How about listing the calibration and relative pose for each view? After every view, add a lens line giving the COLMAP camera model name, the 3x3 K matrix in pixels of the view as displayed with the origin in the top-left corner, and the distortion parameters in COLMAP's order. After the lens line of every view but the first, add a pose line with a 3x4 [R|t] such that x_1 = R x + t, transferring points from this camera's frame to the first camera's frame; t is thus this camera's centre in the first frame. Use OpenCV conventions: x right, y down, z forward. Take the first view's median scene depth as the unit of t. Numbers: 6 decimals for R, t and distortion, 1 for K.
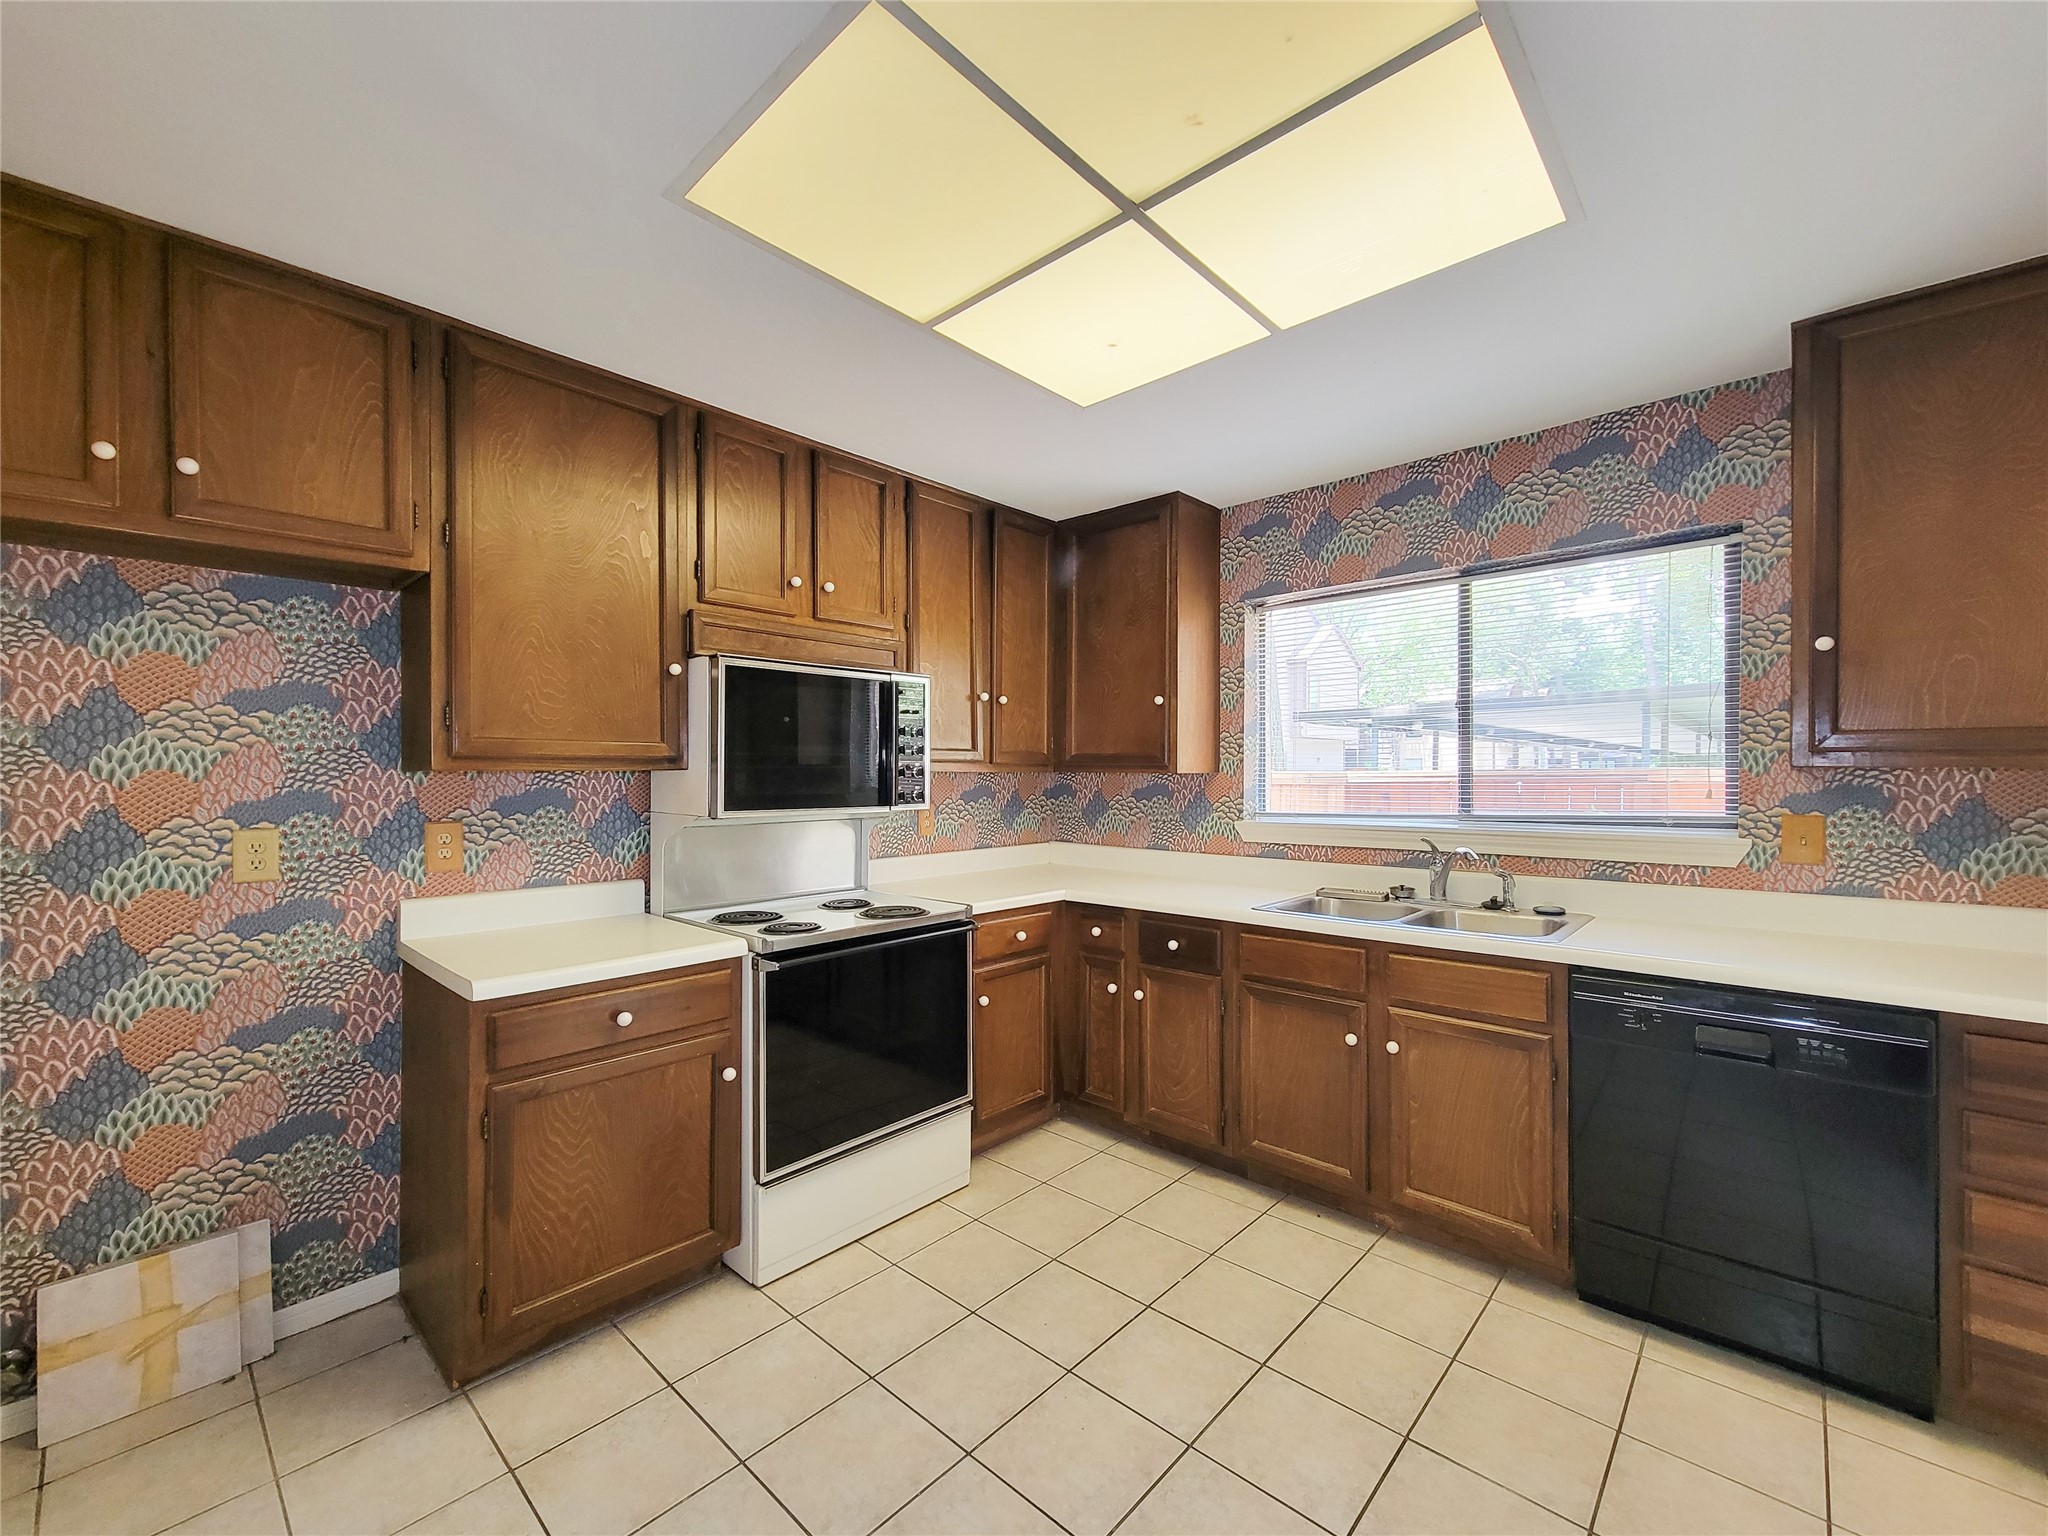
lens RADIAL K [[840.4, 0, 1017.9], [0, 840.4, 775.9], [0, 0, 1]] dist [0.001575, -0.002365]
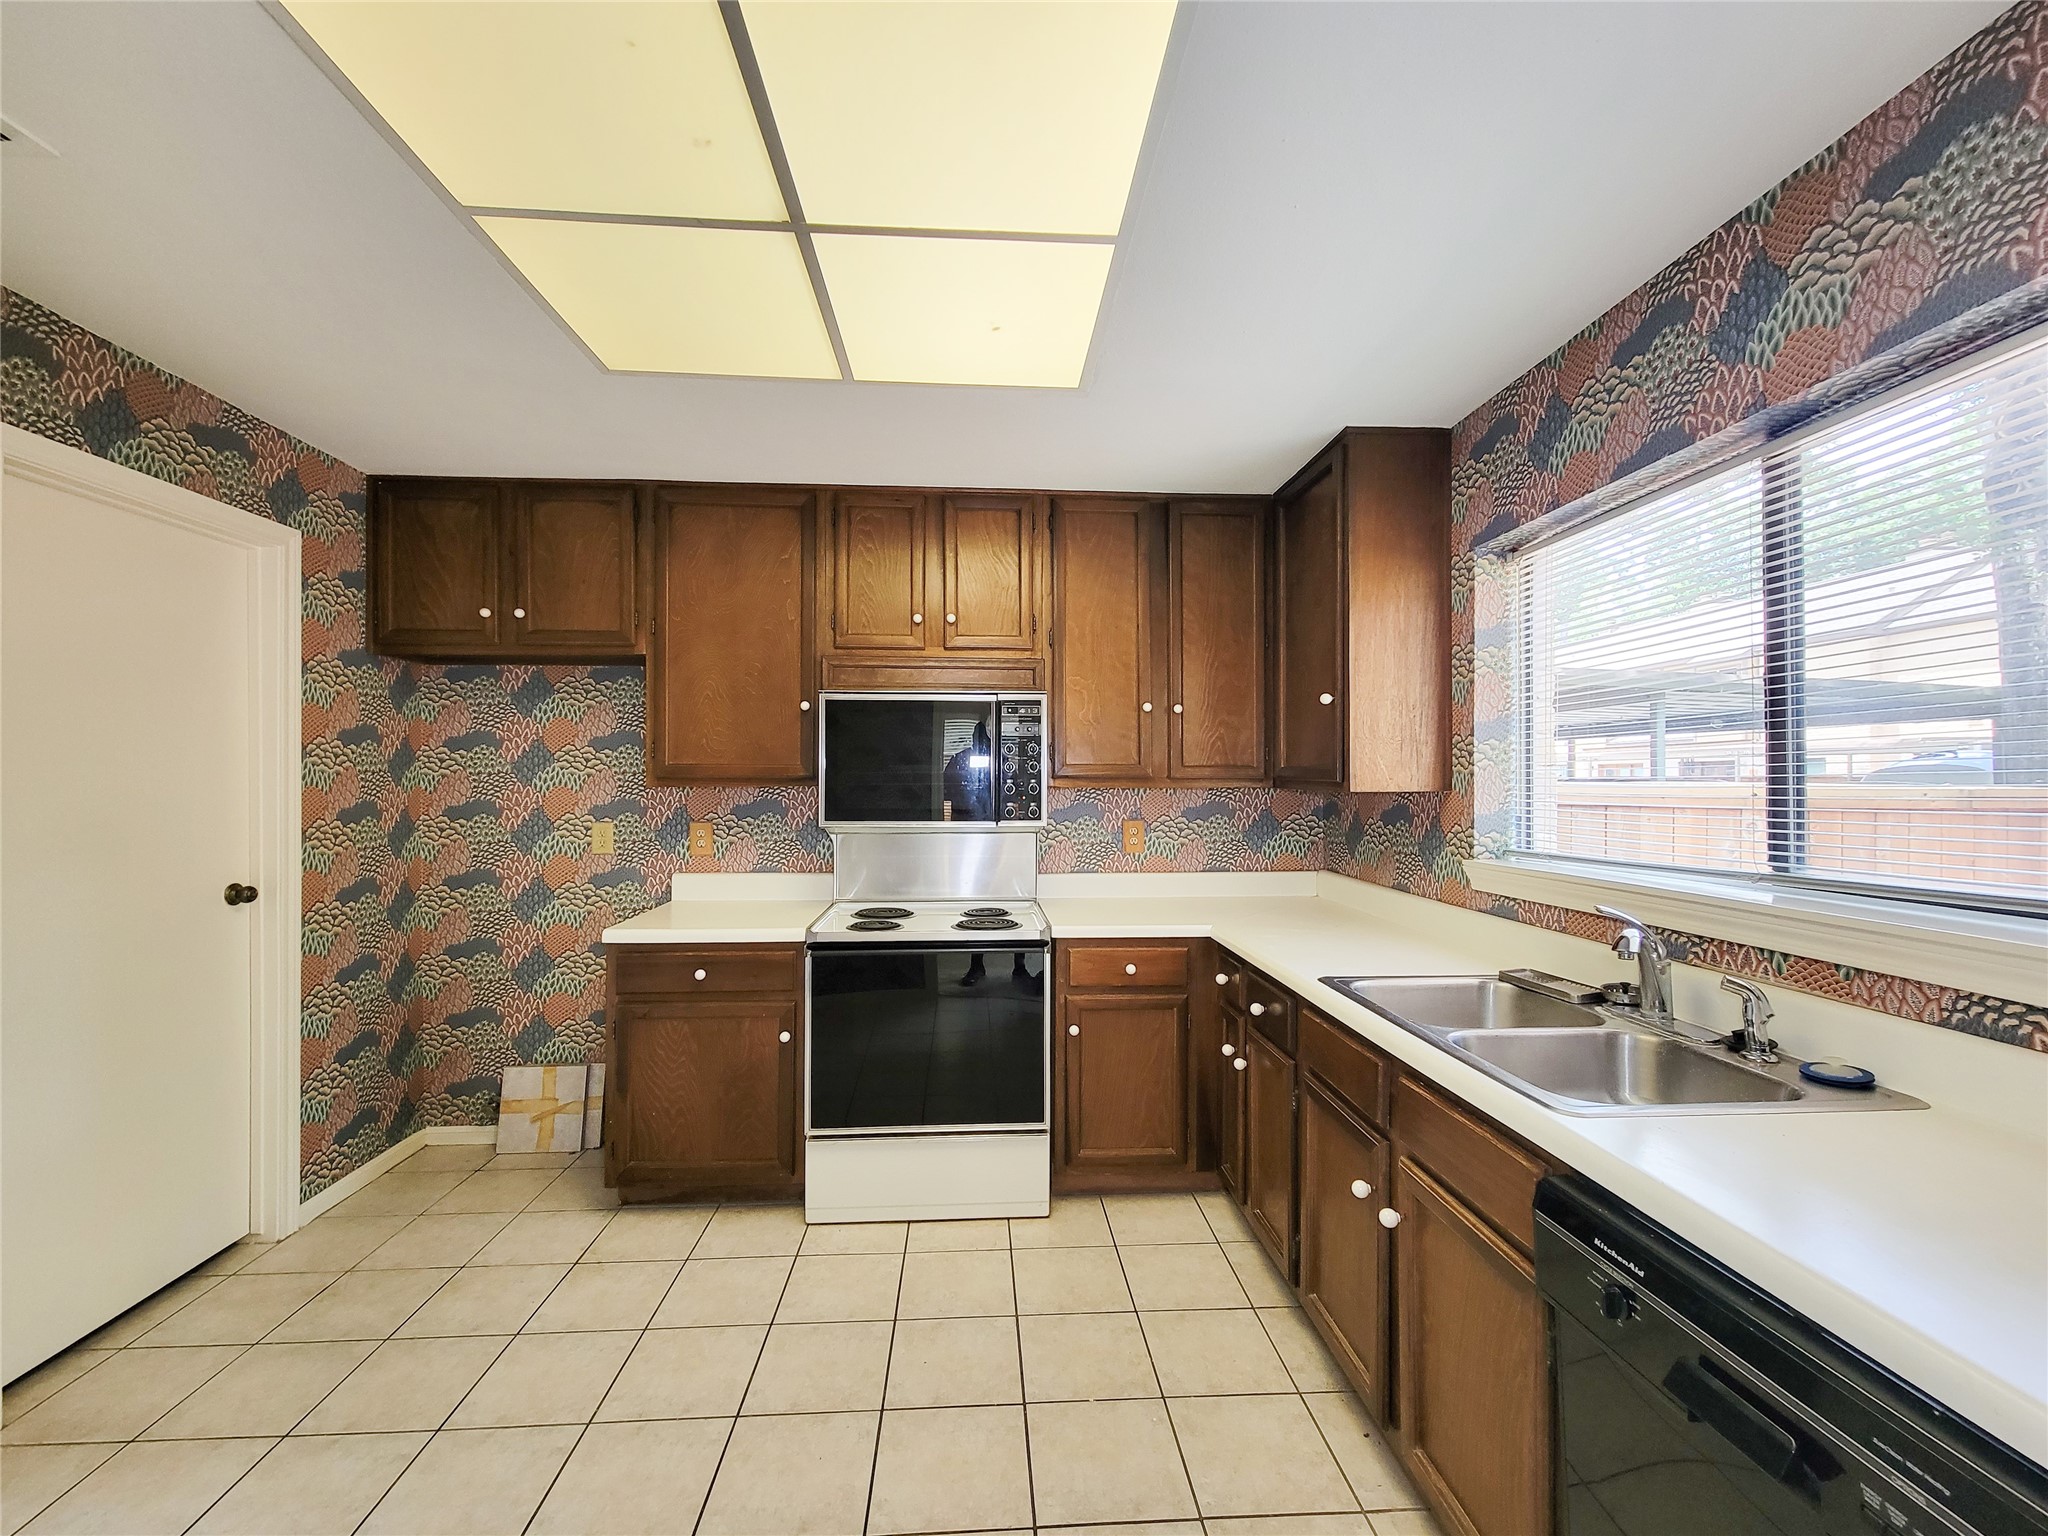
lens RADIAL K [[840.4, 0, 1019.7], [0, 840.4, 774.1], [0, 0, 1]] dist [0.001575, -0.002365]
pose [[0.723422, -0.003236, -0.690398, 0.642520], [-0.003893, 0.999954, -0.008765, -0.014916], [0.690395, 0.009029, 0.723377, 0.301416]]
